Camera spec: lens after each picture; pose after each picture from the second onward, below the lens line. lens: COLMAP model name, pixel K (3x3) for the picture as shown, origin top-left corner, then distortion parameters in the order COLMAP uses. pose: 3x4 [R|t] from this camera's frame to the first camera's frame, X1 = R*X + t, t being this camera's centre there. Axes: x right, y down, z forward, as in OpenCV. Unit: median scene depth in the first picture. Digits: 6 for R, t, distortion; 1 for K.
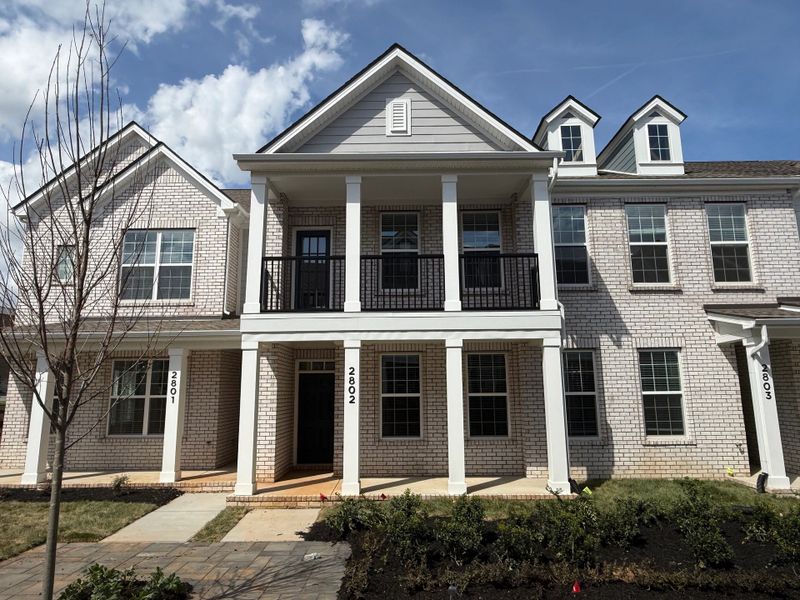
lens RADIAL K [[511.7, 0, 400.5], [0, 511.7, 299.6], [0, 0, 1]] dist [0.000787, 0.001196]
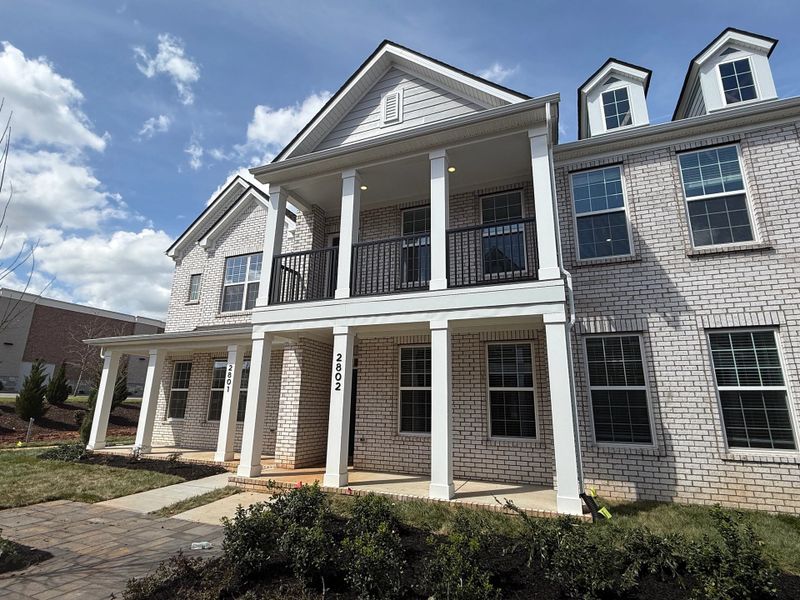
lens RADIAL K [[413.1, 0, 400.2], [0, 413.1, 299.8], [0, 0, 1]] dist [0.000203, 0.000618]
pose [[0.925747, -0.067908, -0.371997, 0.282407], [0.036516, 0.995200, -0.090798, 0.094110], [0.376377, 0.070472, 0.923782, 0.268119]]
